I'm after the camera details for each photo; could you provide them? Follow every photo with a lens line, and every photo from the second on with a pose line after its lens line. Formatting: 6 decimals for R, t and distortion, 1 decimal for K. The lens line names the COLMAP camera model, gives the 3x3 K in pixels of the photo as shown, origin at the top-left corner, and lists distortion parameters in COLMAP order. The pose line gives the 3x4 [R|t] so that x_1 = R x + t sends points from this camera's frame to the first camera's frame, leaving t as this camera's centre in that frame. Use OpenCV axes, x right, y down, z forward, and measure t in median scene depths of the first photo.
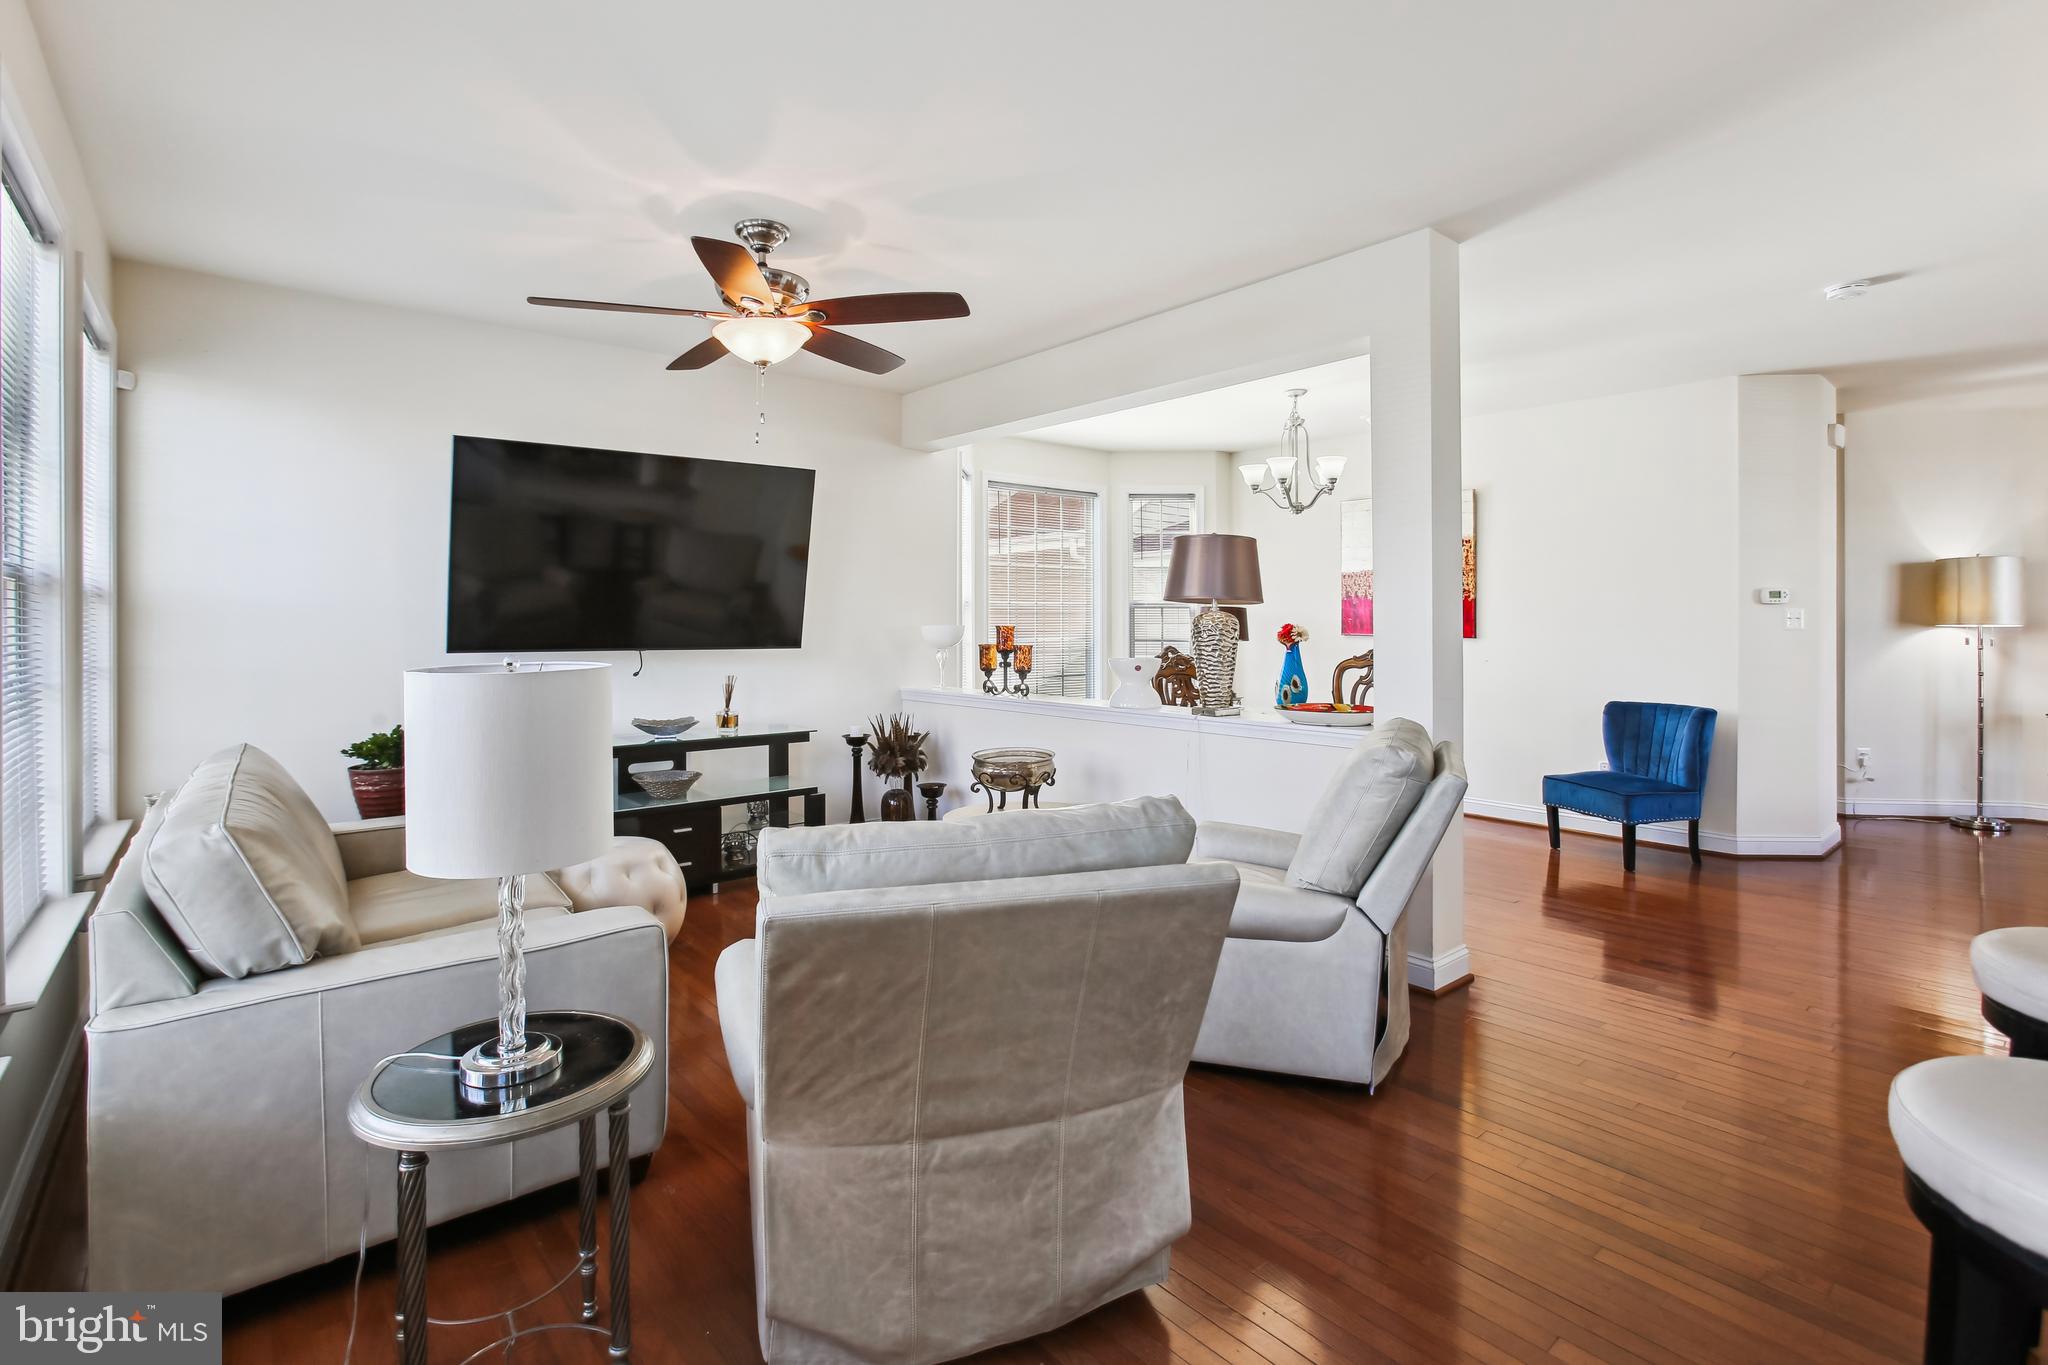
lens RADIAL K [[924.6, 0, 985.1], [0, 924.6, 621.2], [0, 0, 1]] dist [-0.004640, -0.000428]
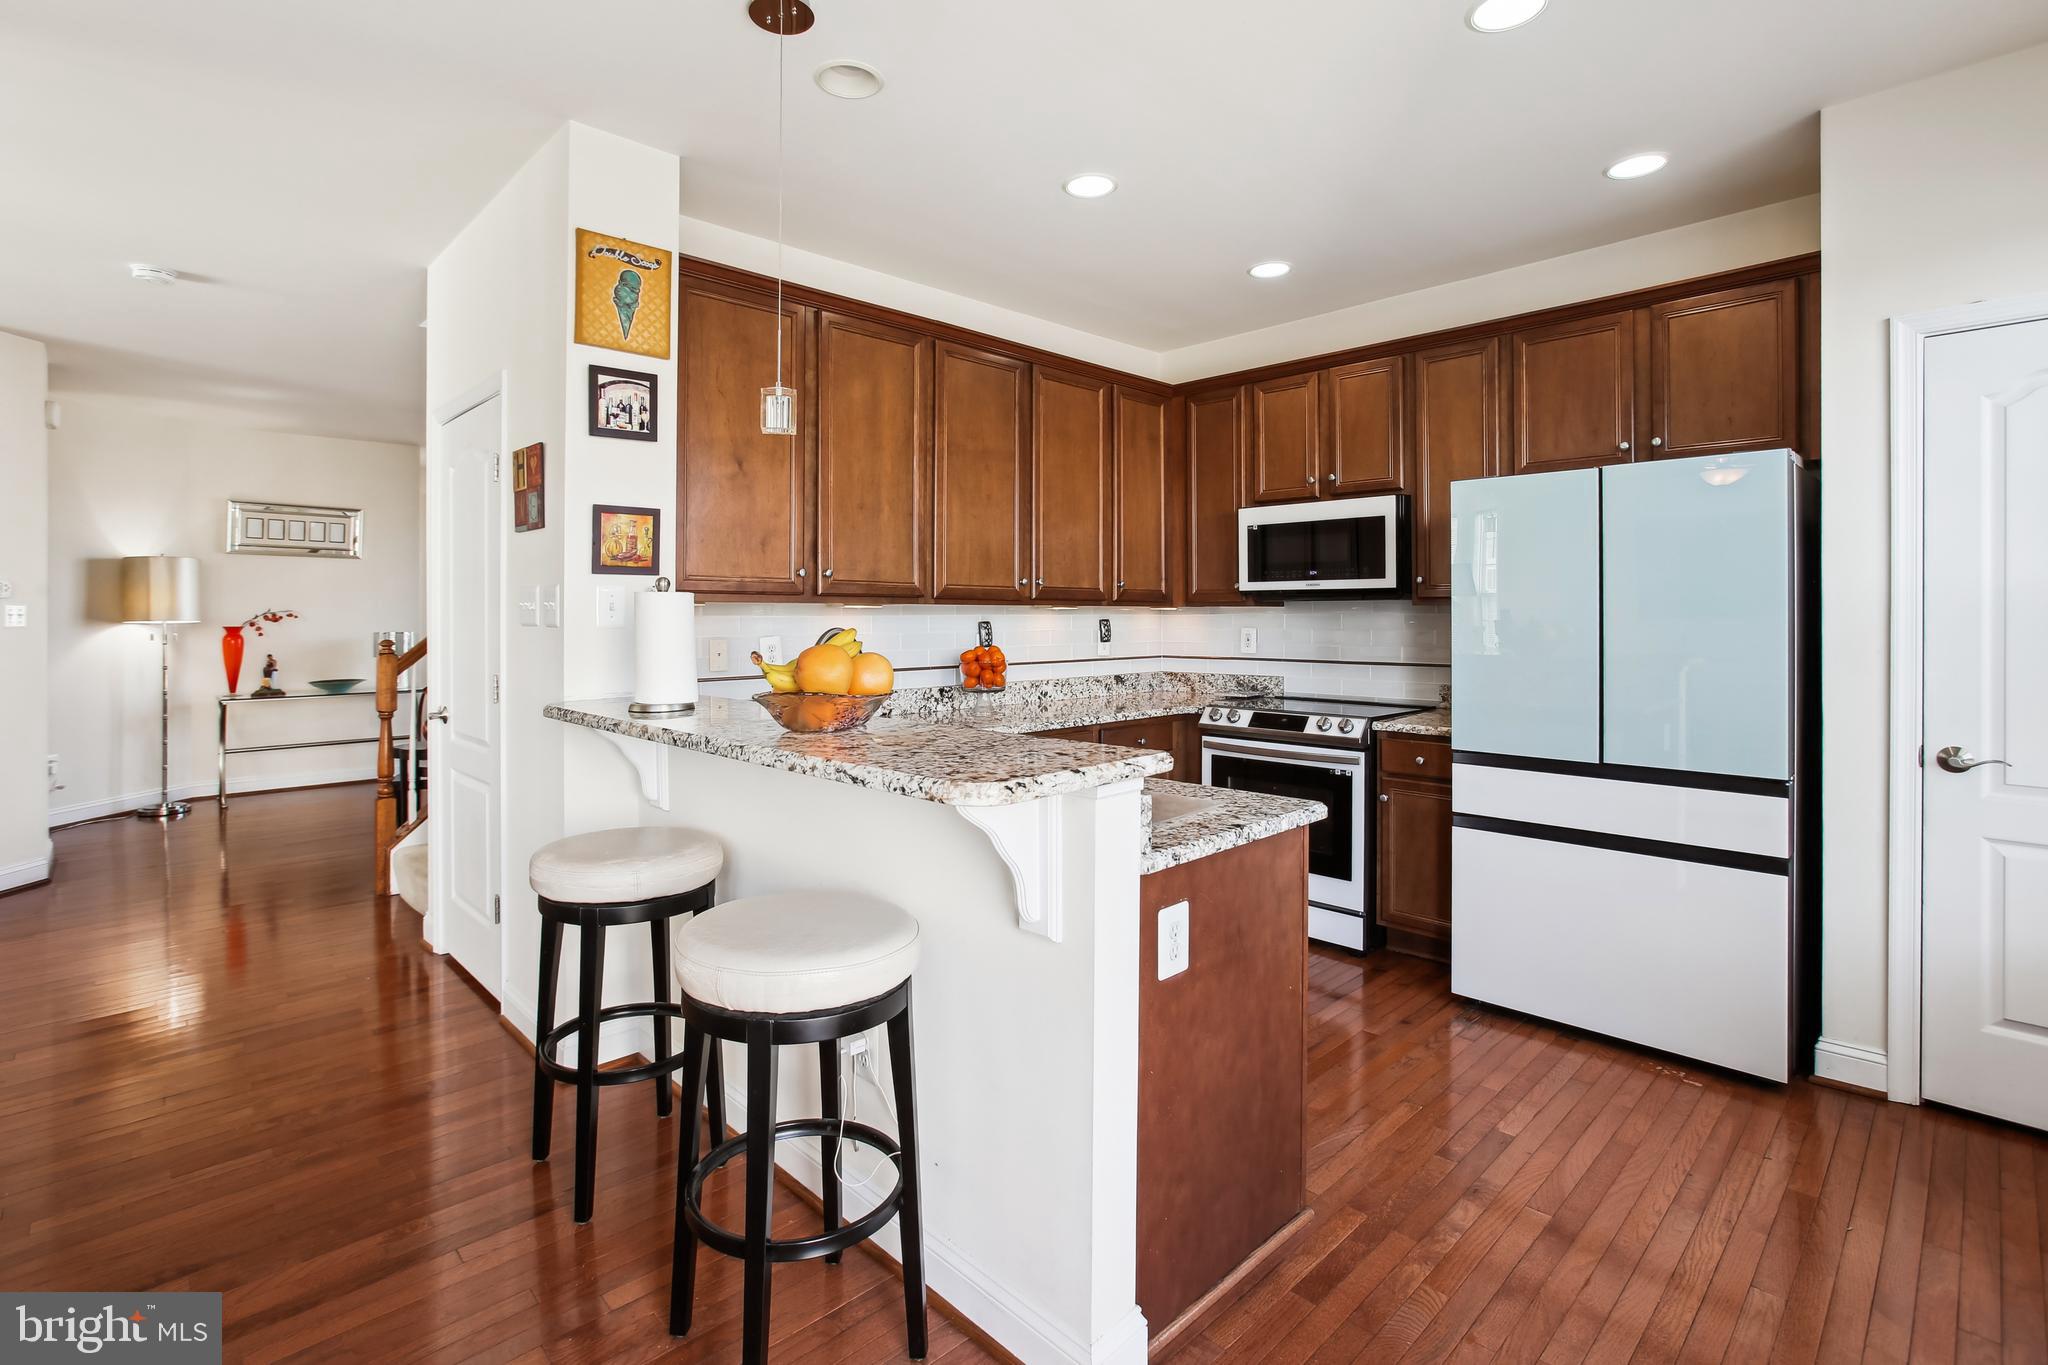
lens RADIAL K [[948.0, 0, 1021.8], [0, 948.0, 610.8], [0, 0, 1]] dist [-0.002127, -0.000196]
pose [[-0.084159, 0.004294, 0.996443, -0.082080], [0.003819, 0.999985, -0.003986, 0.000392], [-0.996445, 0.003470, -0.084174, 0.113840]]
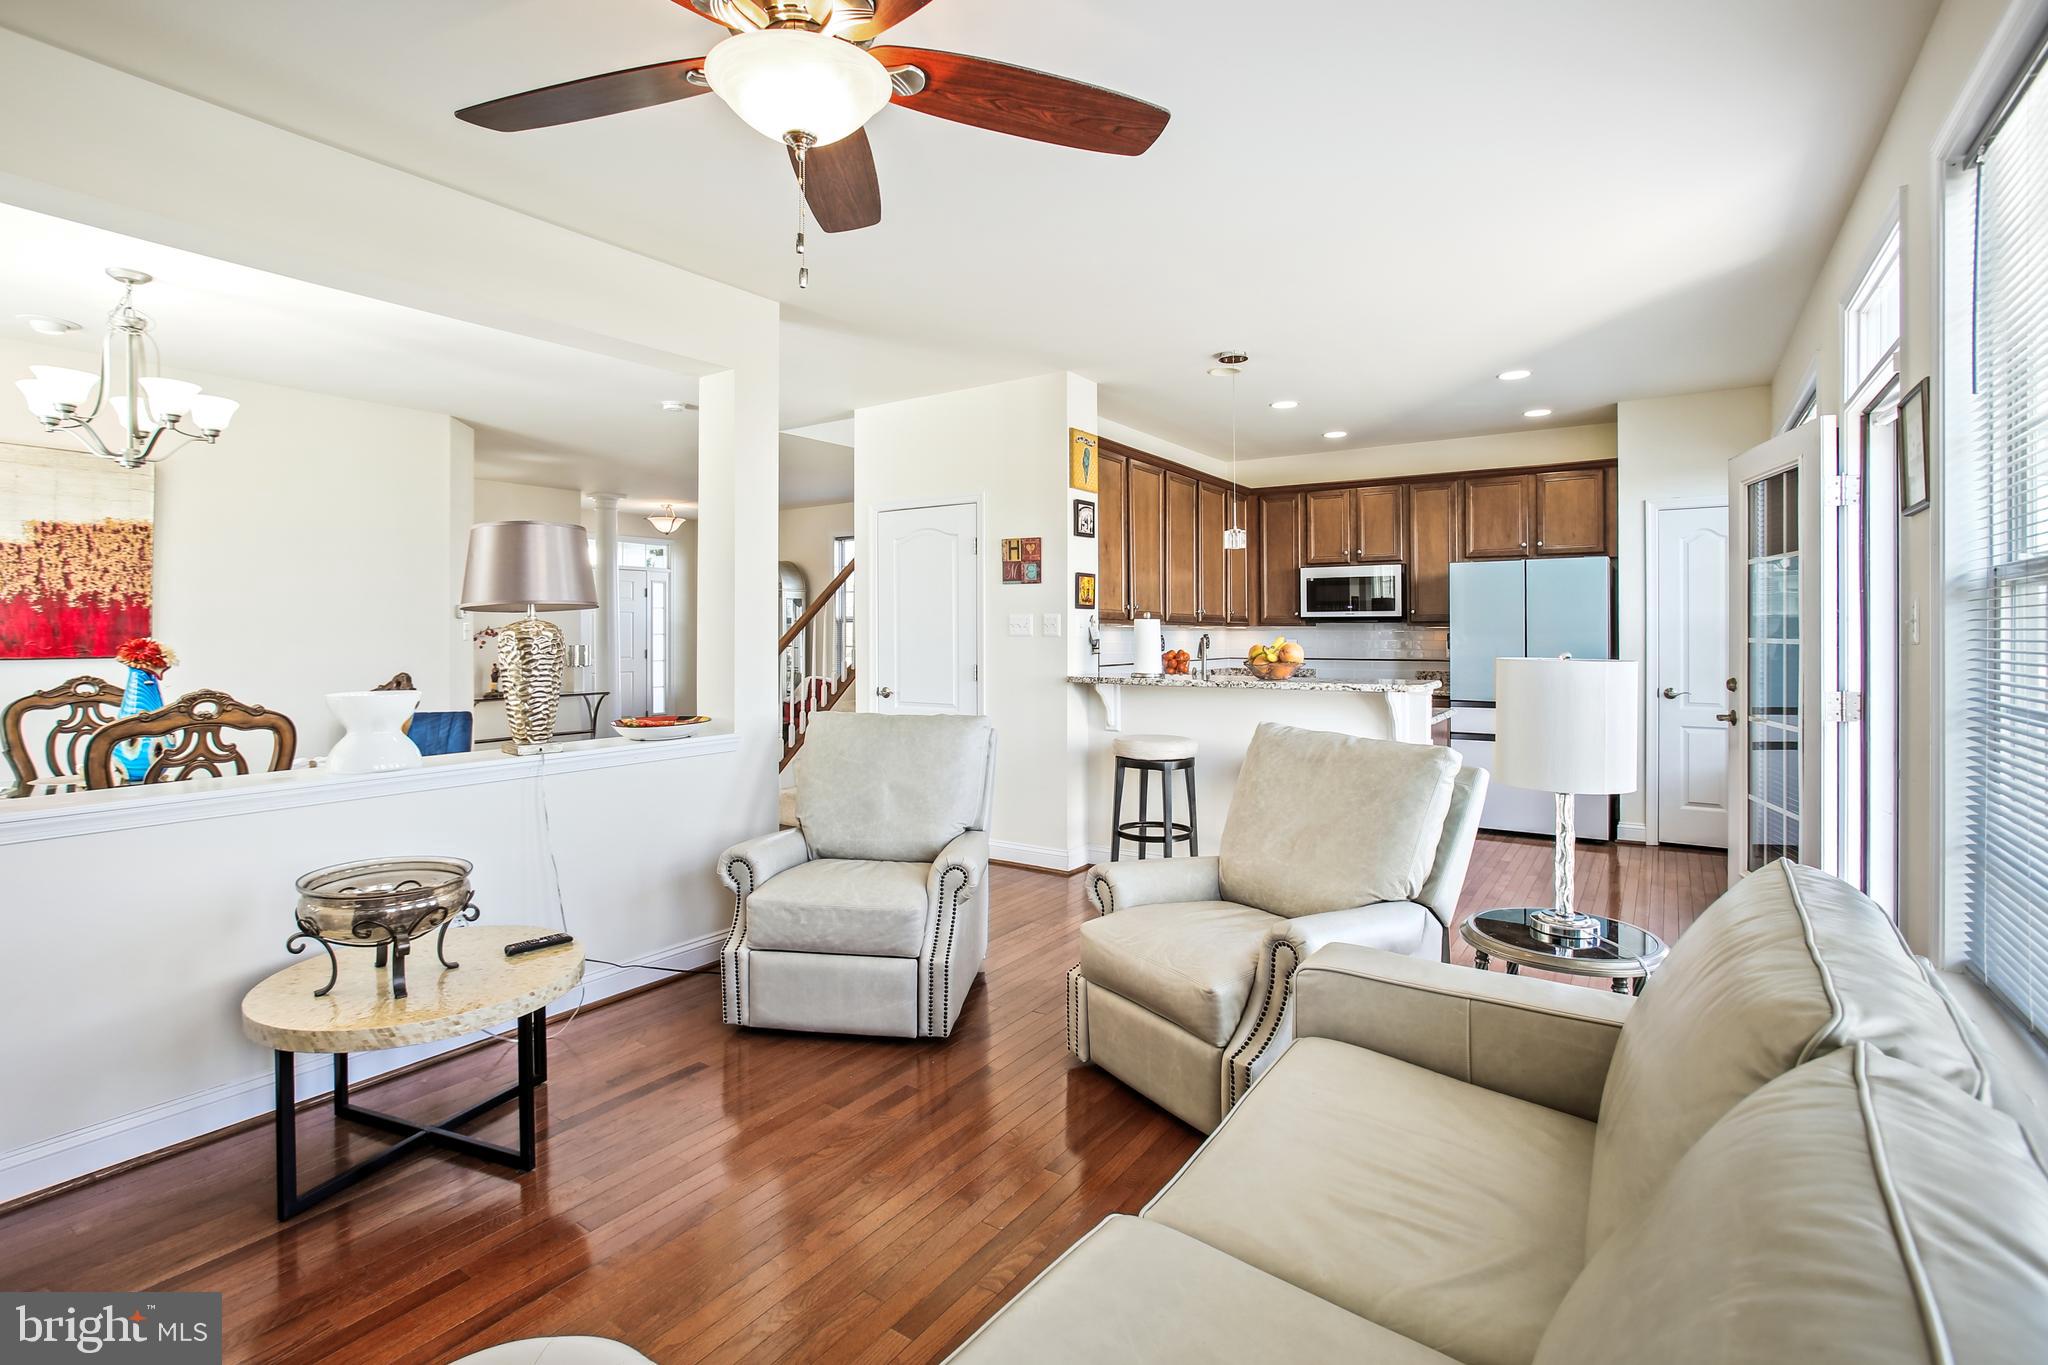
lens RADIAL K [[938.6, 0, 1036.3], [0, 938.6, 634.6], [0, 0, 1]] dist [0.000930, 0.000122]
pose [[-0.296741, 0.001313, 0.954957, -0.439012], [0.003686, 0.999993, -0.000230, 0.004289], [-0.954951, 0.003452, -0.296744, 0.592098]]
